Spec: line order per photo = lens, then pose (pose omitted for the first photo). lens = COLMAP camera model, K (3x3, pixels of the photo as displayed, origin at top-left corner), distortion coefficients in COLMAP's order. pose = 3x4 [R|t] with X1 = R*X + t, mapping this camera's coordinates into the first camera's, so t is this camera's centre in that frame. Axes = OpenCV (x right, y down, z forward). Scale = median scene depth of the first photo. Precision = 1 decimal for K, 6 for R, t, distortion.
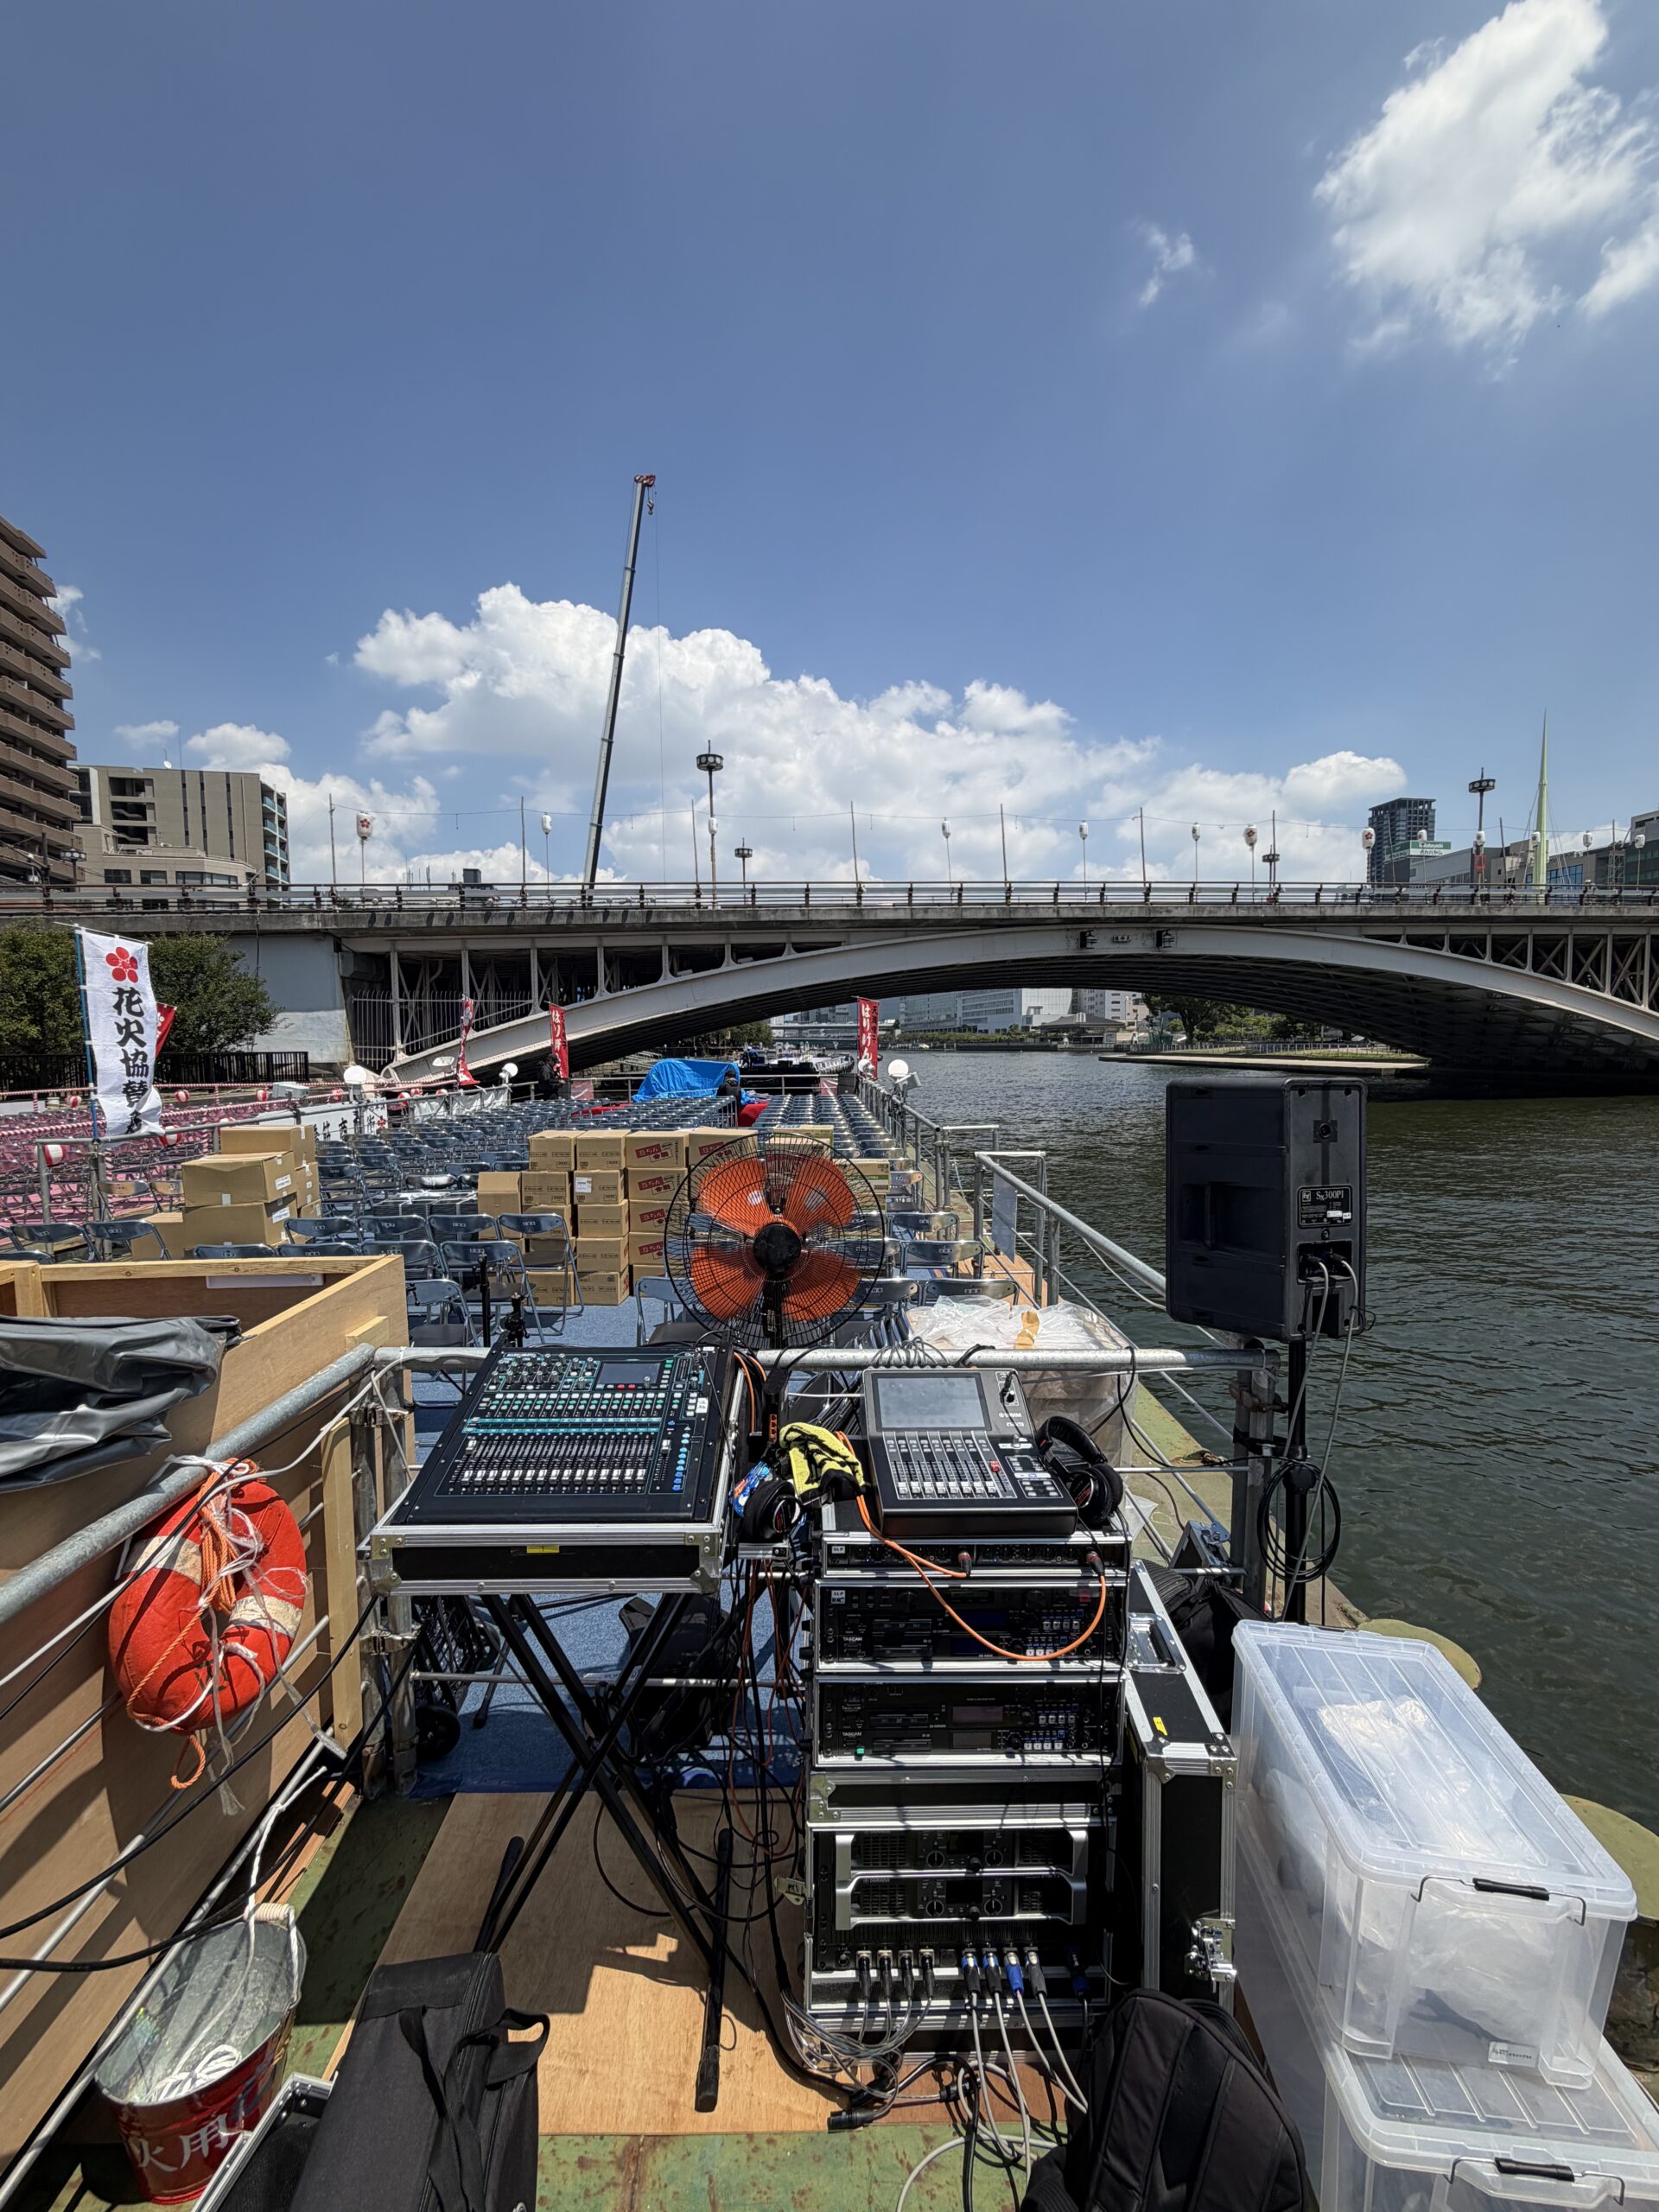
lens RADIAL K [[885.9, 0, 827.1], [0, 885.9, 1109.5], [0, 0, 1]] dist [-0.000287, 0.000258]
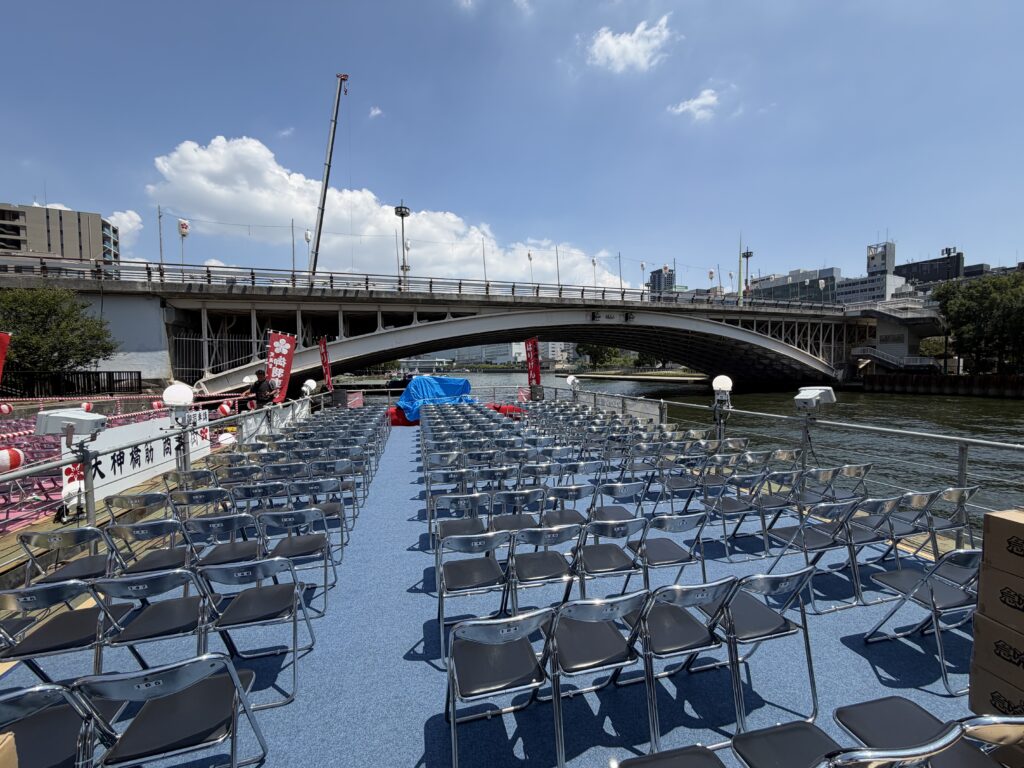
lens RADIAL K [[410.1, 0, 510.7], [0, 410.1, 386.7], [0, 0, 1]] dist [-0.000287, 0.000258]
pose [[0.975843, -0.008236, 0.218317, -0.101469], [0.015318, 0.999409, -0.030768, -0.007142], [-0.217934, 0.033369, 0.975393, 0.149656]]
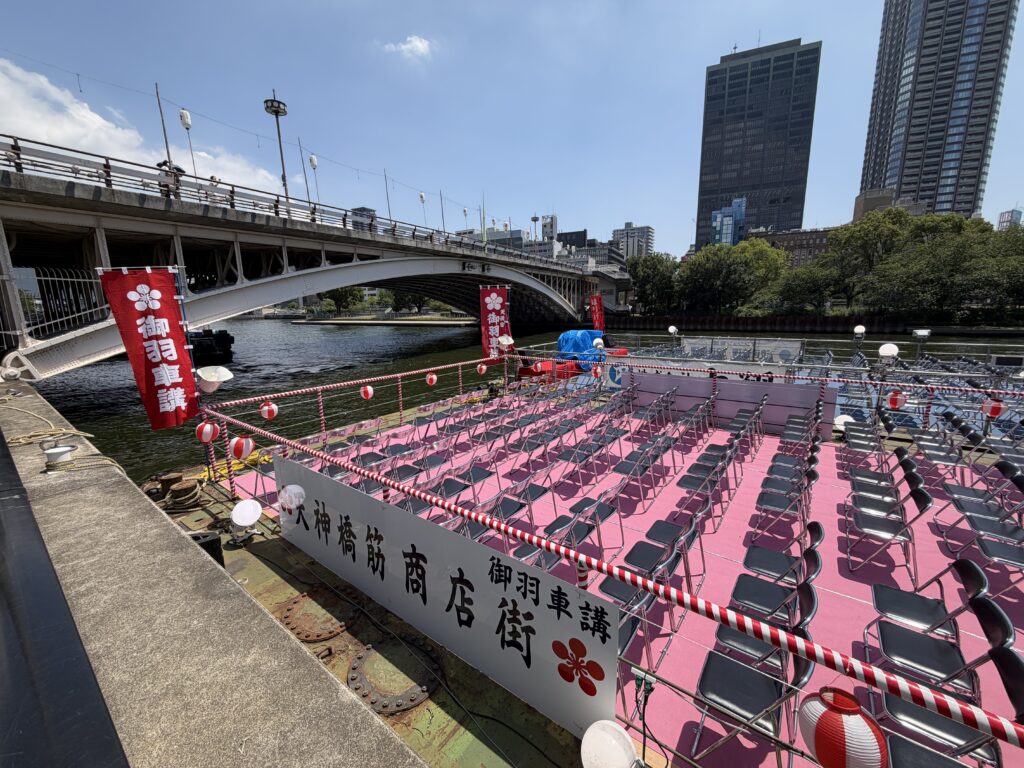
lens RADIAL K [[410.1, 0, 512.1], [0, 410.1, 384.7], [0, 0, 1]] dist [-0.000287, 0.000258]
pose [[0.611774, -0.144710, 0.777683, -0.455207], [0.069767, 0.989164, 0.129178, -0.032753], [-0.787950, -0.024771, 0.615241, 0.323161]]
